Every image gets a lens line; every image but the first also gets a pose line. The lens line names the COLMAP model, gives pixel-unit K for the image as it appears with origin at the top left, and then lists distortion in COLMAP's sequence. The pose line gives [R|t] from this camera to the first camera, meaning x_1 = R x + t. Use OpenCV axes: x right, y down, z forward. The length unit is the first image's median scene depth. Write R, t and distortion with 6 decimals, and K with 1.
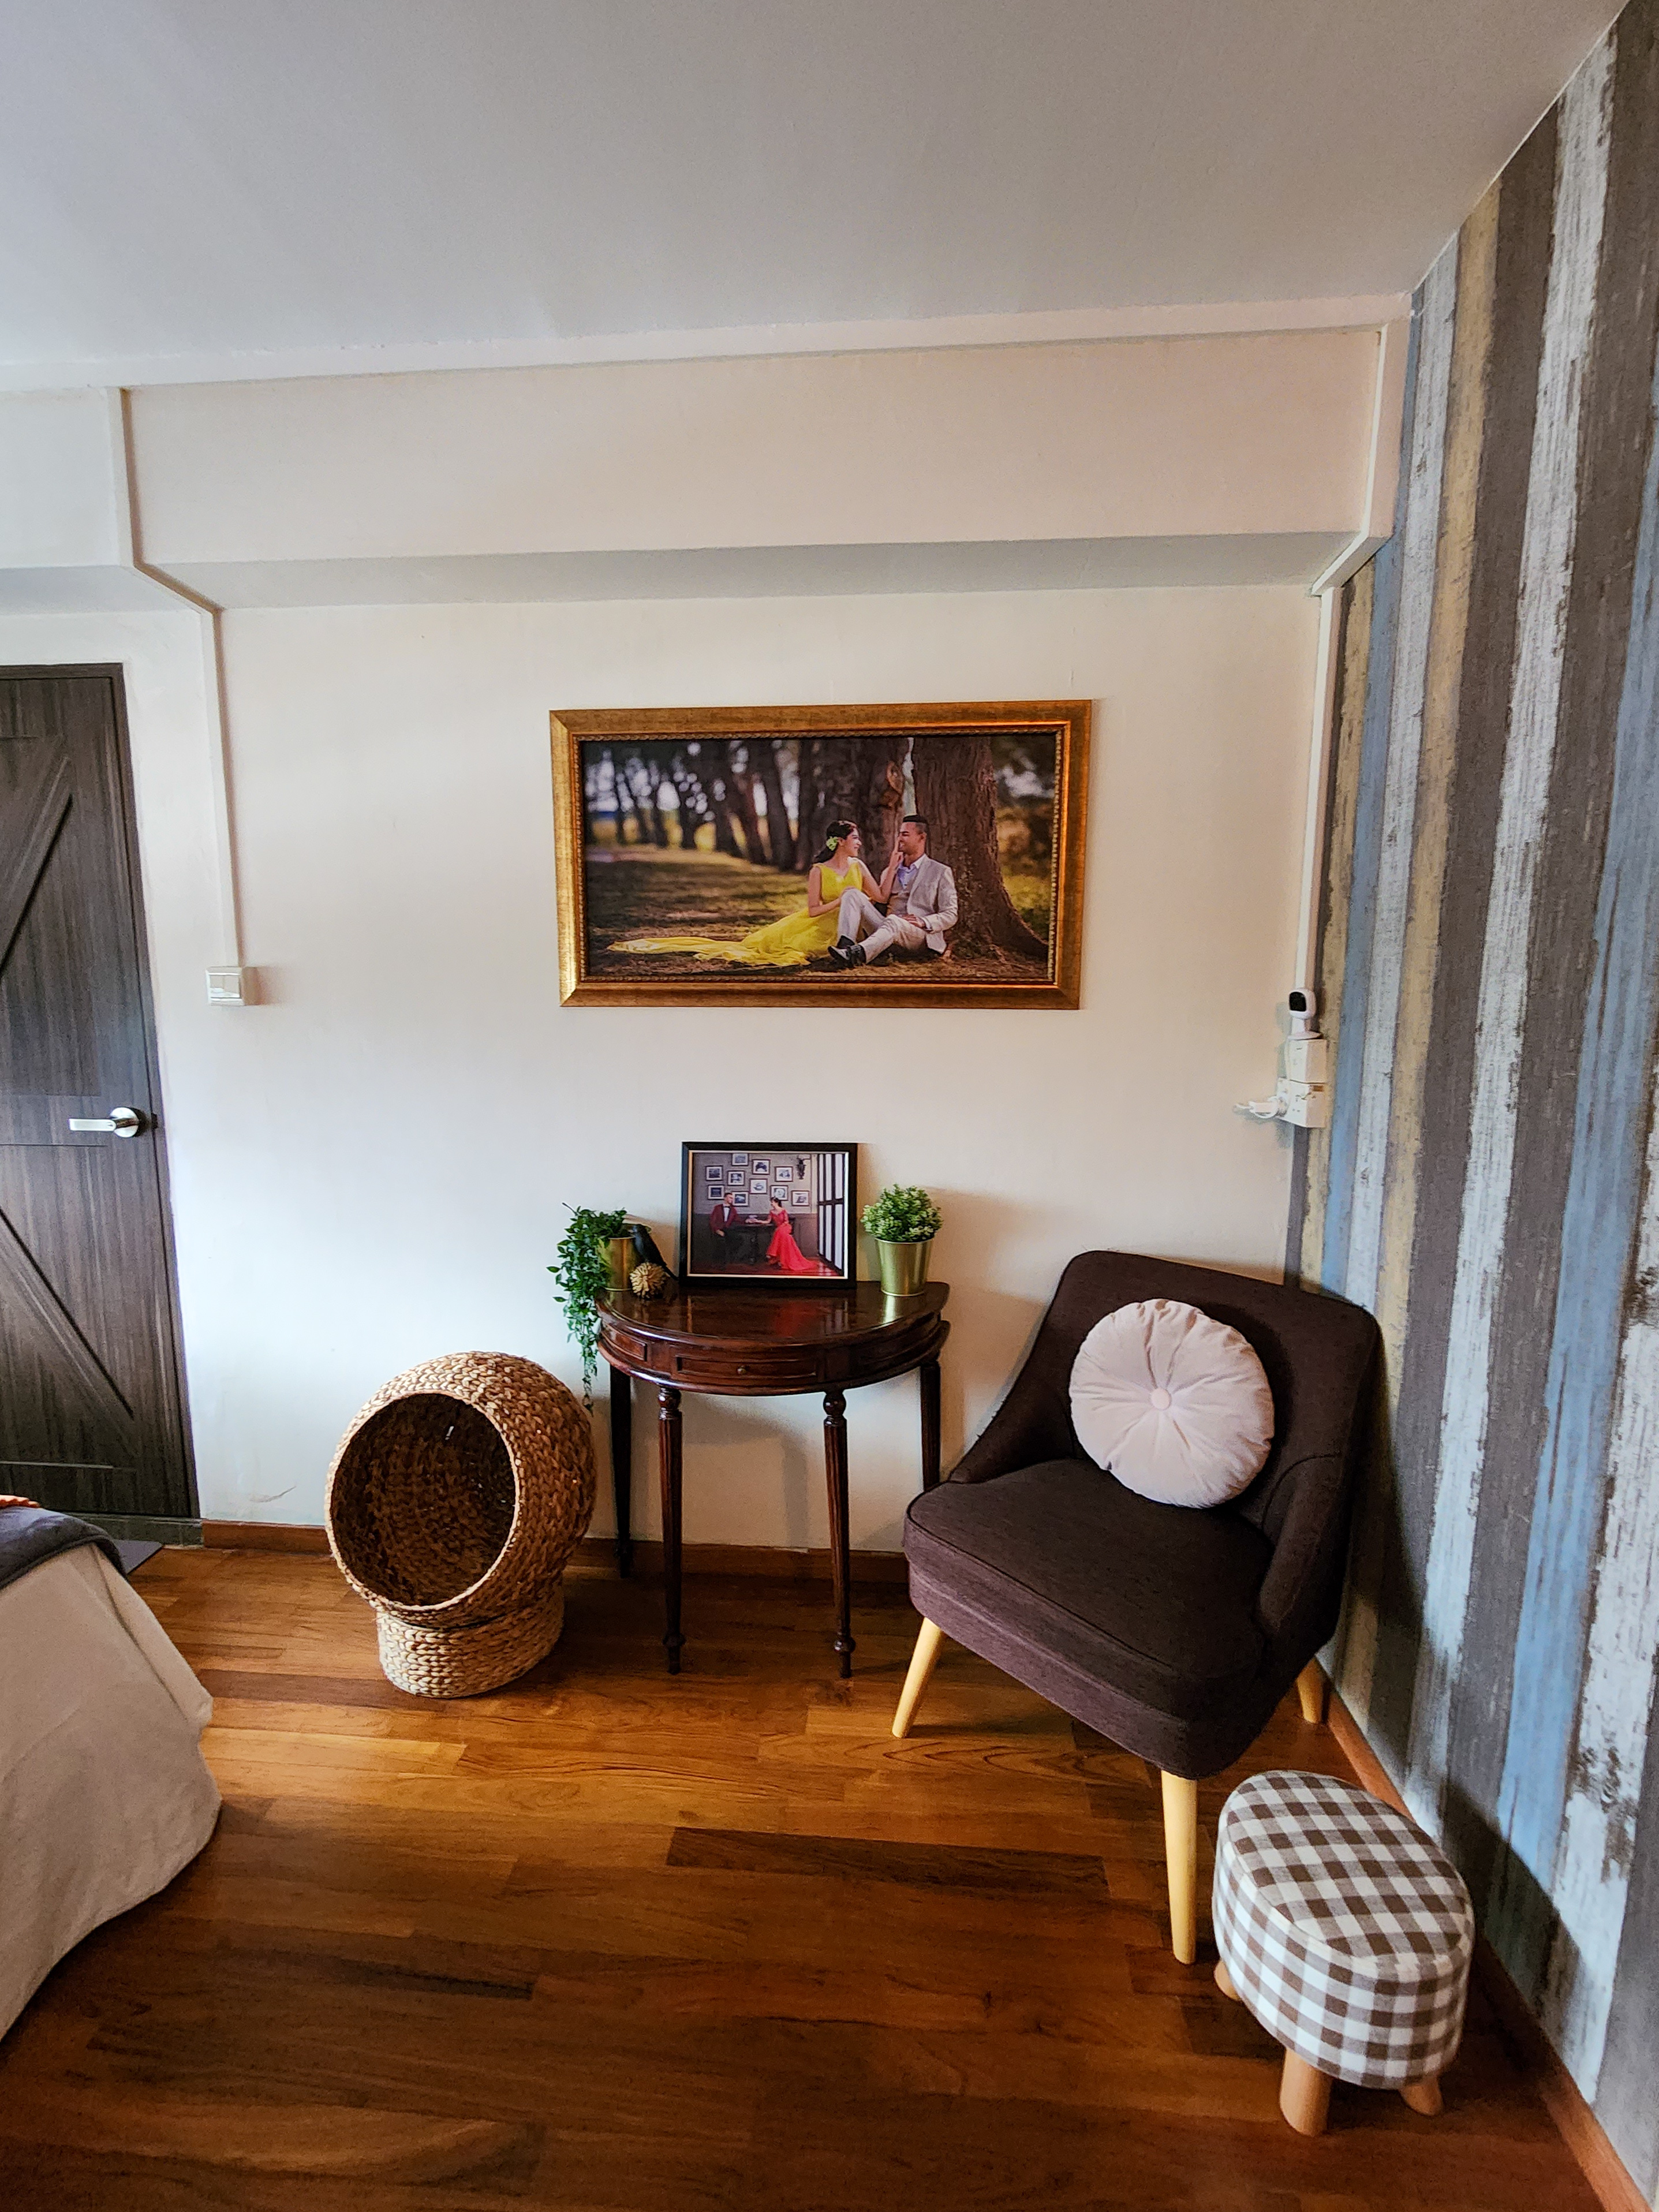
lens RADIAL K [[945.9, 0, 829.5], [0, 945.9, 1106.0], [0, 0, 1]] dist [-0.003388, 0.000082]
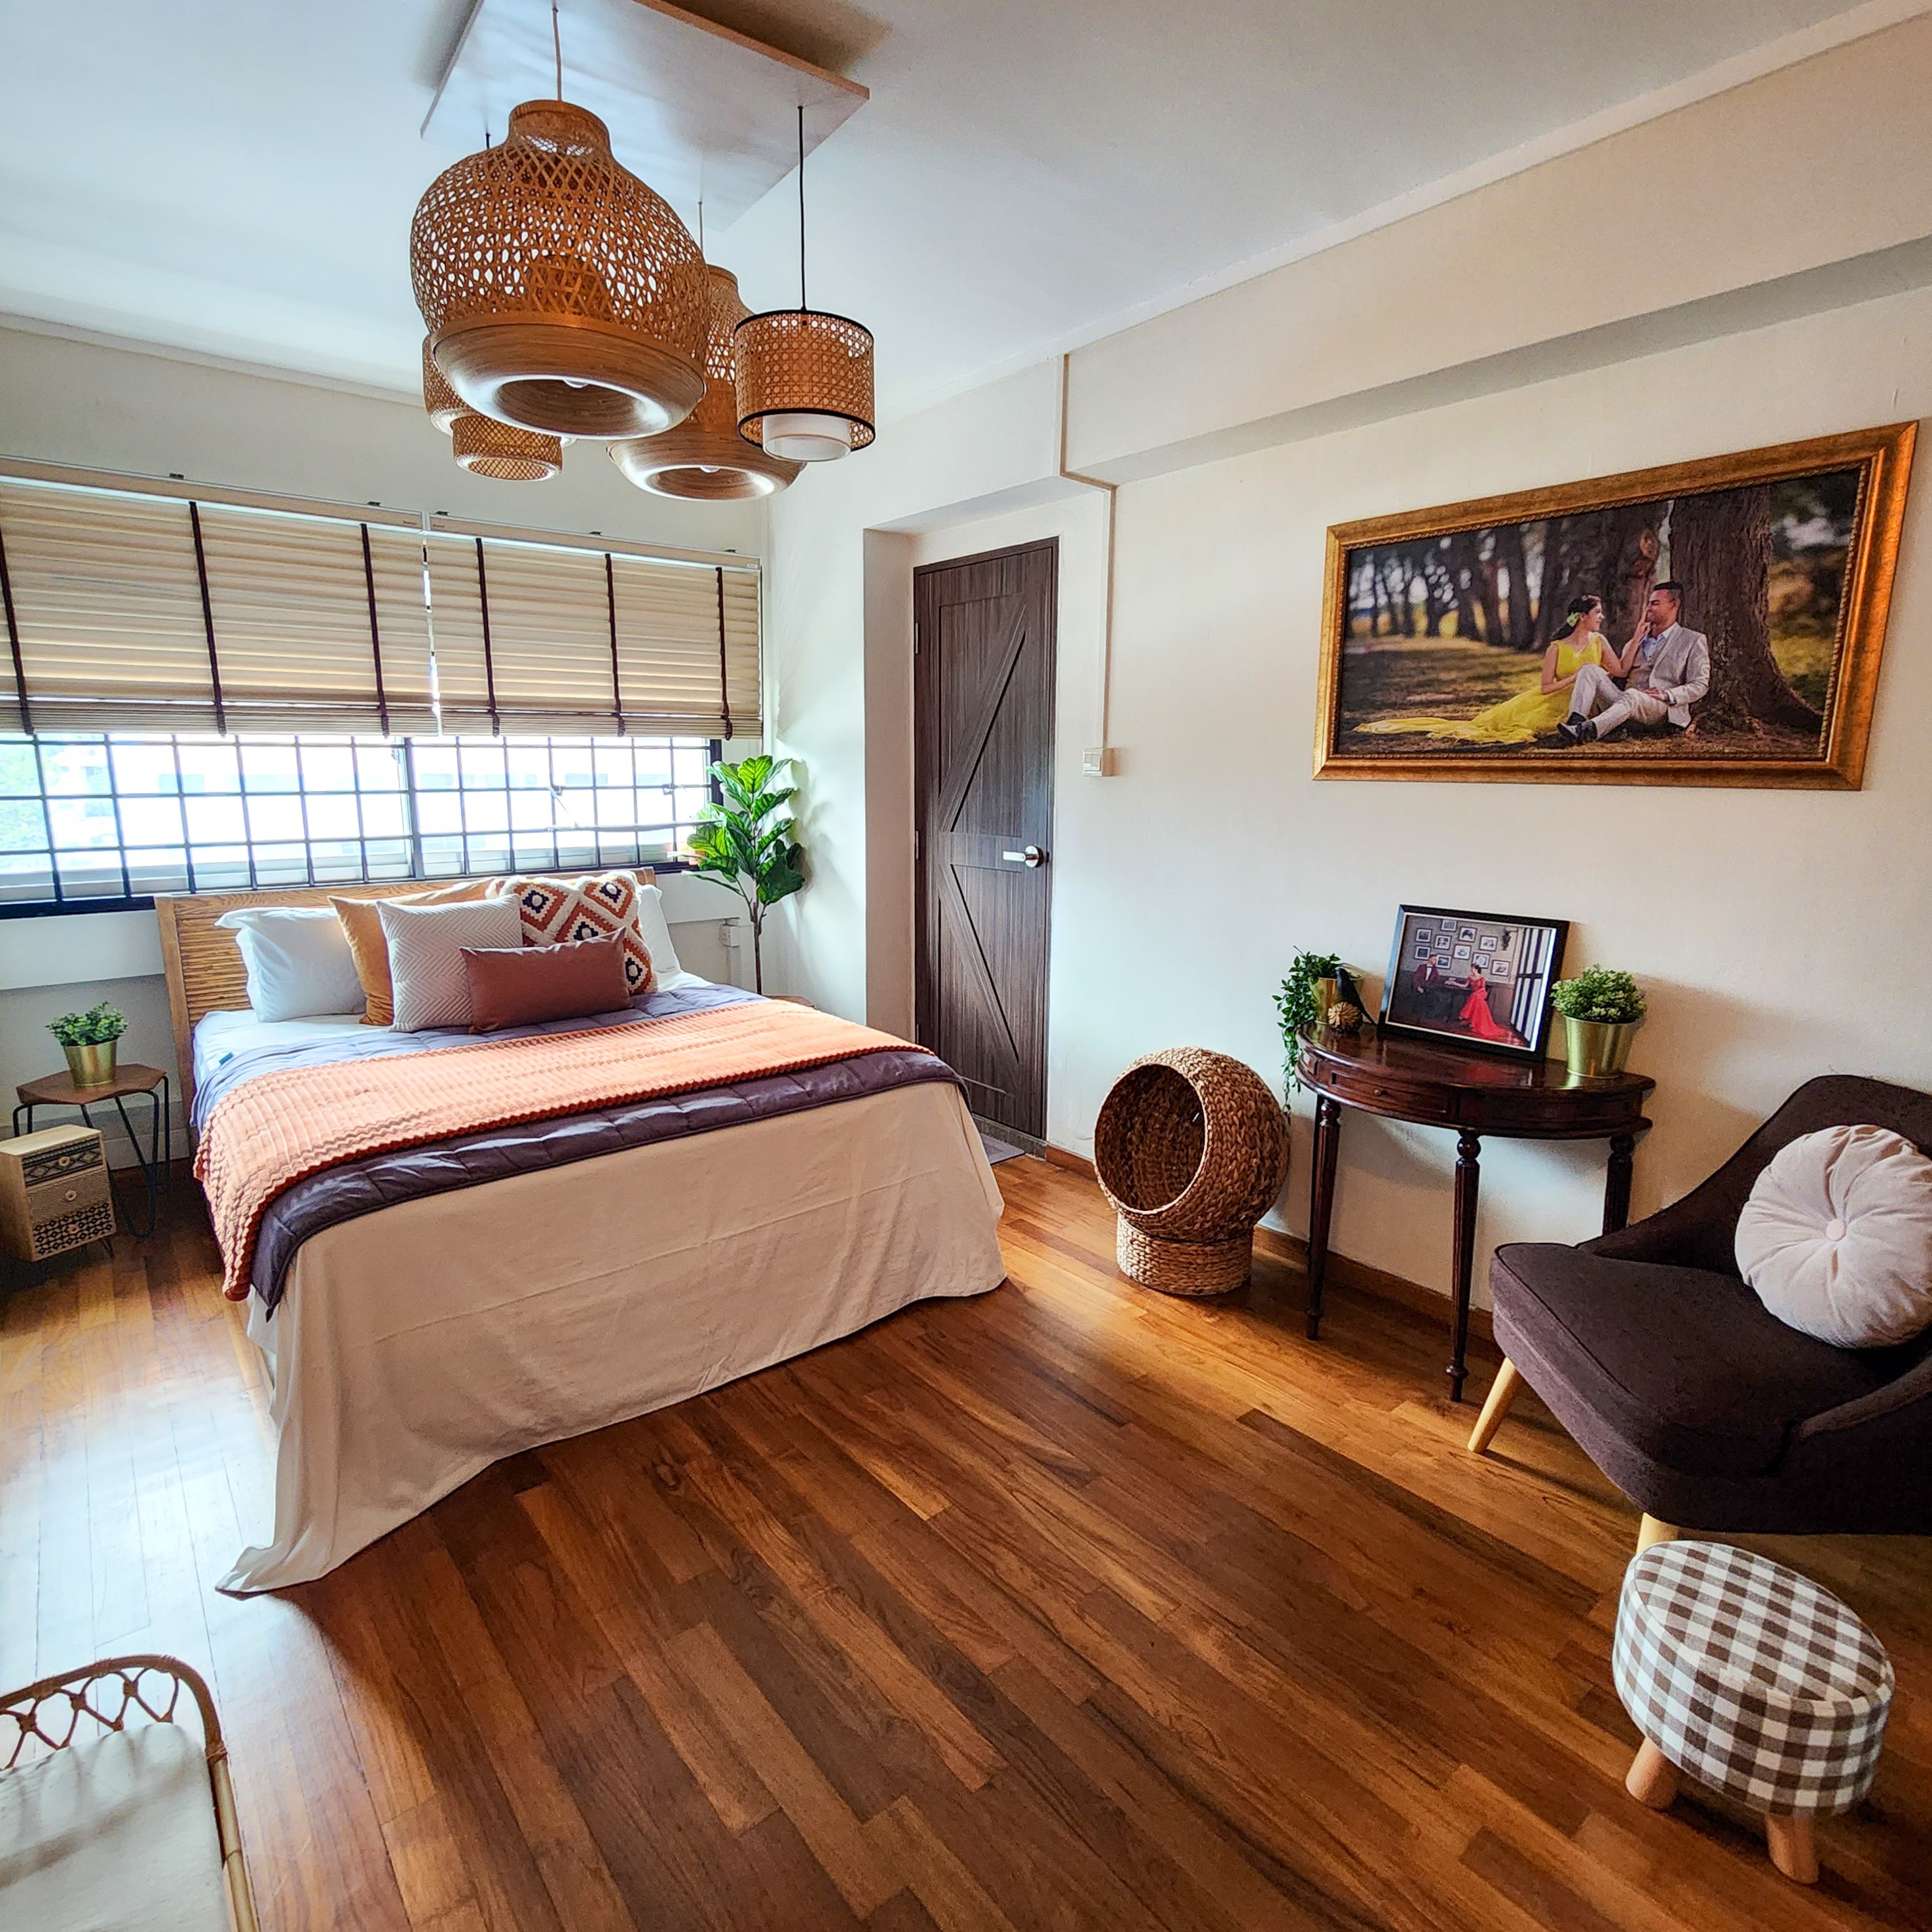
lens RADIAL K [[1083.5, 0, 968.4], [0, 1083.5, 961.3], [0, 0, 1]] dist [0.000287, -0.002788]
pose [[0.698539, 0.129737, -0.703712, 0.409889], [-0.097258, 0.991515, 0.086254, 0.045473], [0.708931, 0.008190, 0.705230, -0.263650]]
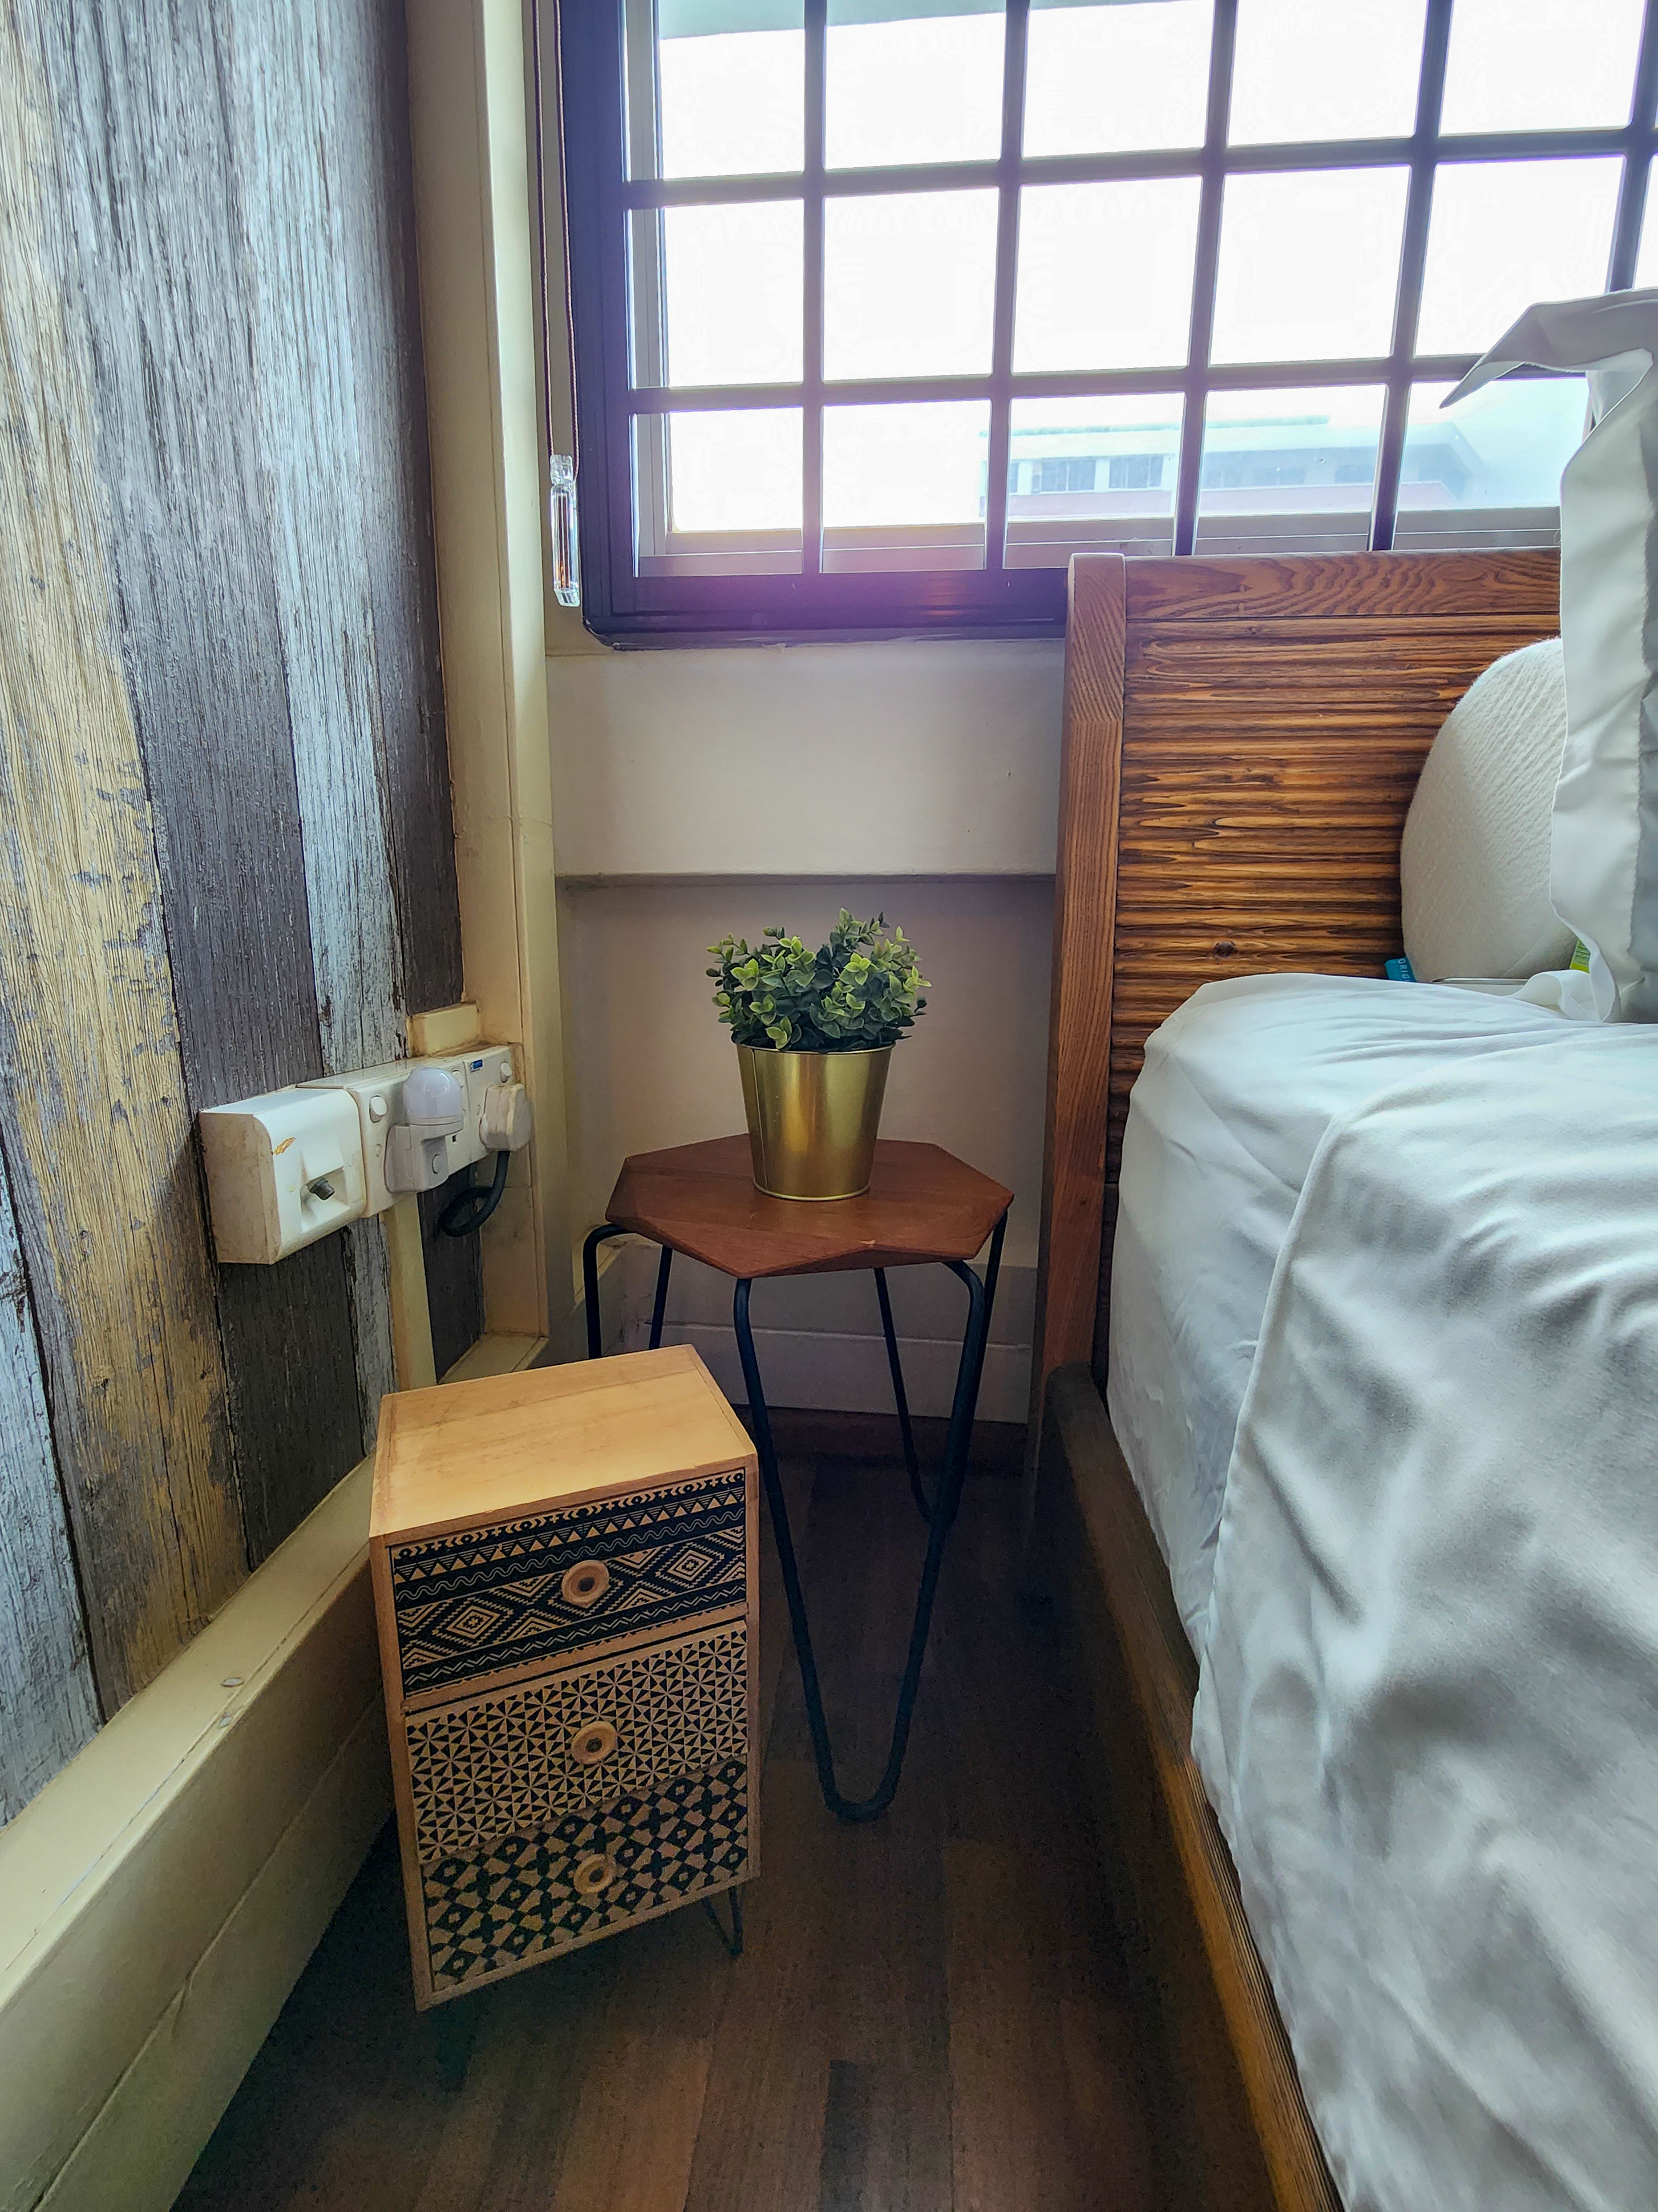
lens RADIAL K [[945.9, 0, 829.0], [0, 945.9, 1106.0], [0, 0, 1]] dist [-0.003388, 0.000082]
pose [[-0.004608, 0.196260, -0.980541, -1.143597], [-0.141728, 0.970525, 0.194921, 0.360266], [0.989895, 0.139868, 0.023343, -0.063930]]
